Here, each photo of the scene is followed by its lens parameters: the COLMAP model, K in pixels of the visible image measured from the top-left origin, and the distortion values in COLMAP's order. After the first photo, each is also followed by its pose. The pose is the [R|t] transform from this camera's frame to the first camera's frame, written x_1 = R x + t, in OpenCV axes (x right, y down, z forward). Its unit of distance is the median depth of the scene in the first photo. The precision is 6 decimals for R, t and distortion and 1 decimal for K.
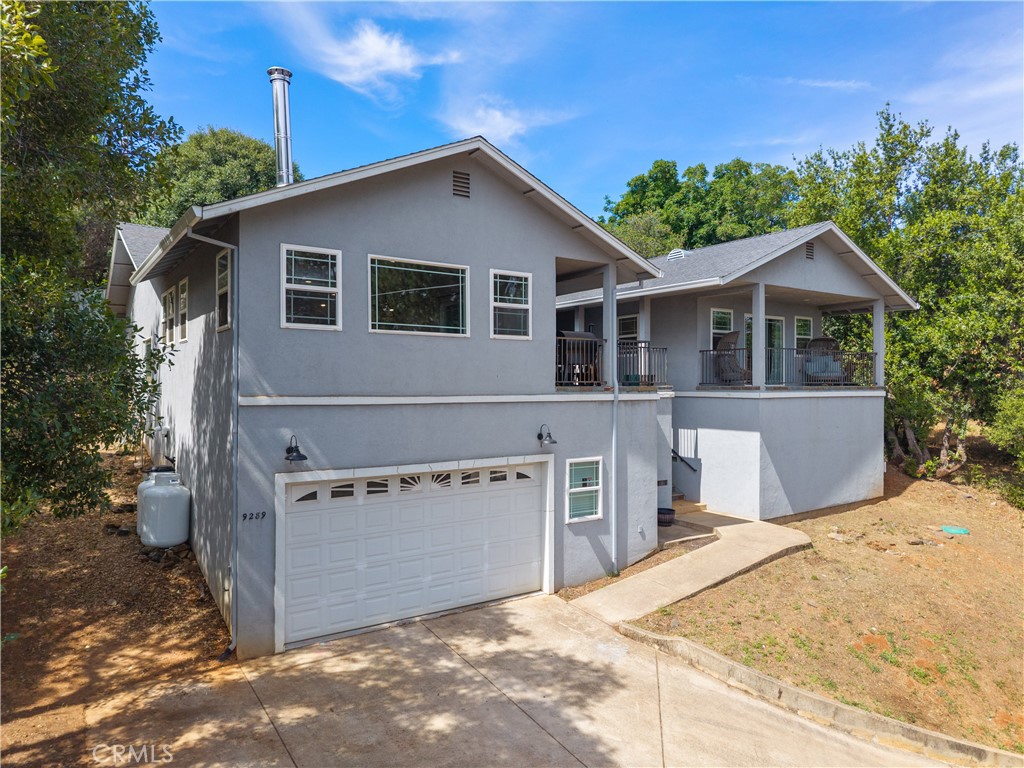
lens RADIAL K [[712.7, 0, 514.8], [0, 712.7, 383.4], [0, 0, 1]] dist [0.072425, -0.063002]
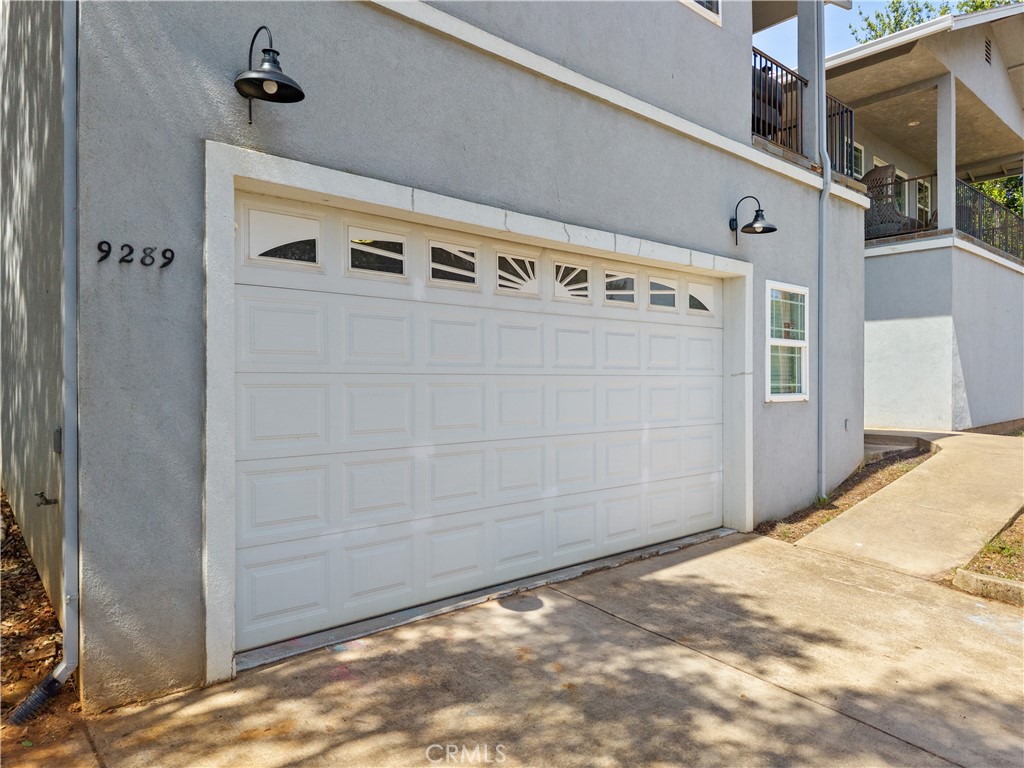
lens RADIAL K [[712.7, 0, 514.8], [0, 712.7, 383.4], [0, 0, 1]] dist [0.072425, -0.063002]
pose [[0.993871, -0.004541, 0.110454, -0.192111], [0.002956, 0.999890, 0.014505, 0.196182], [-0.110508, -0.014089, 0.993775, 0.554971]]
